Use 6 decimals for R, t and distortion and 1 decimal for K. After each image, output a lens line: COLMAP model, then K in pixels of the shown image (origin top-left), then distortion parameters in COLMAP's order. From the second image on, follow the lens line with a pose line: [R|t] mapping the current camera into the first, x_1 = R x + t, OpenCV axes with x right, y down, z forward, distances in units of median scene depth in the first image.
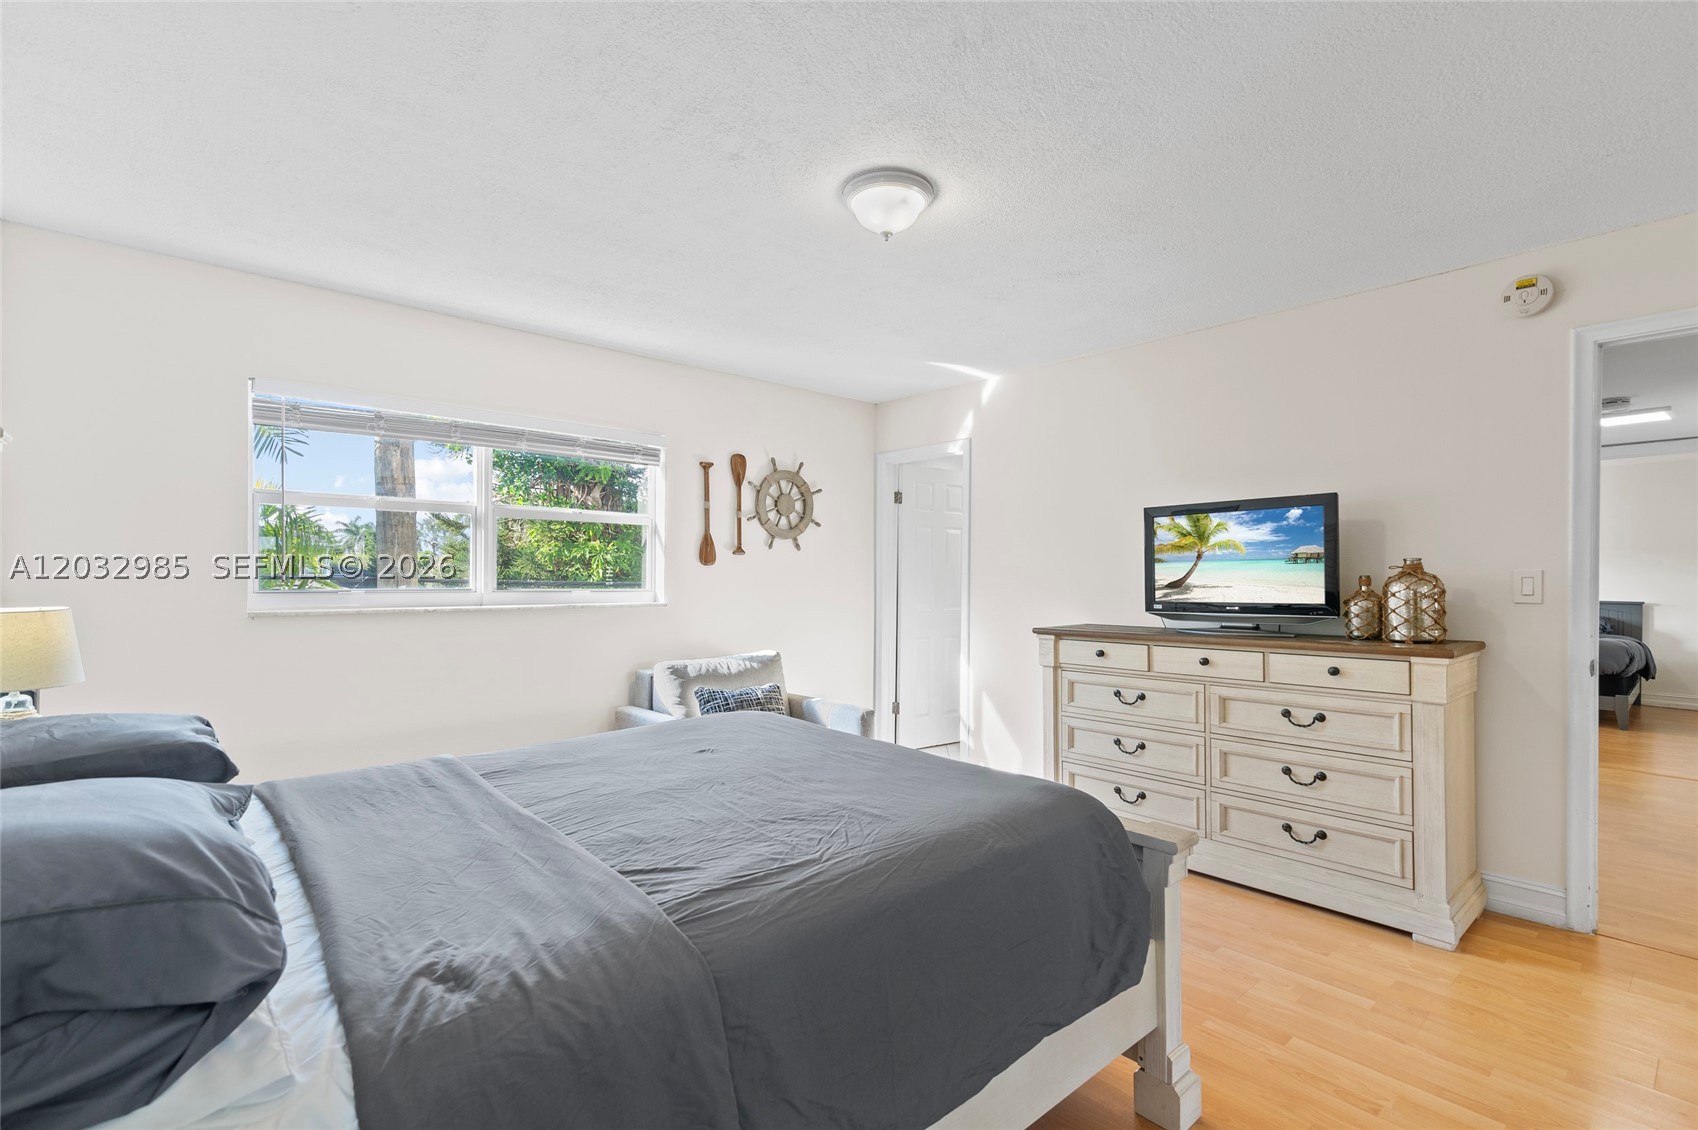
lens RADIAL K [[780.4, 0, 833.5], [0, 780.4, 568.9], [0, 0, 1]] dist [0.016667, -0.000417]
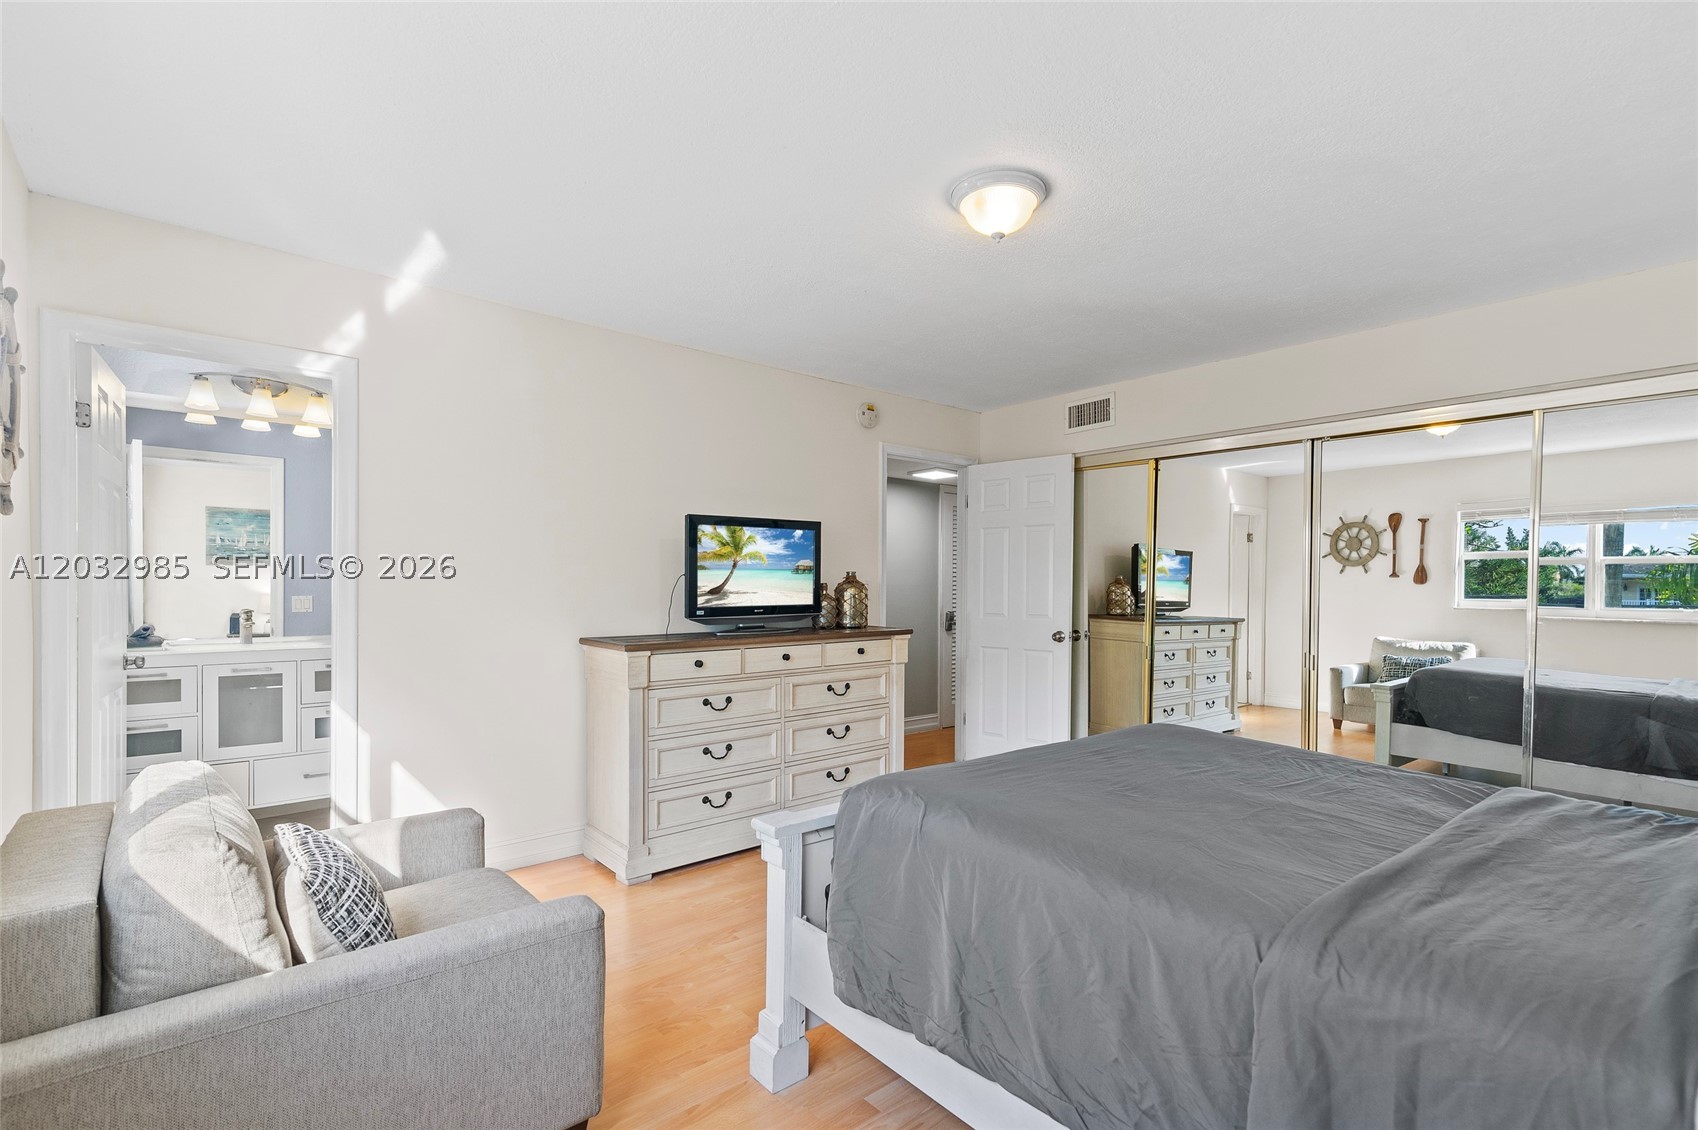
lens RADIAL K [[780.4, 0, 889.6], [0, 780.4, 597.6], [0, 0, 1]] dist [0.016667, -0.000417]
pose [[-0.016815, -0.022695, 0.999601, -0.640002], [-0.020956, 0.999531, 0.022341, 0.000768], [-0.999639, -0.020572, -0.017282, 0.813495]]
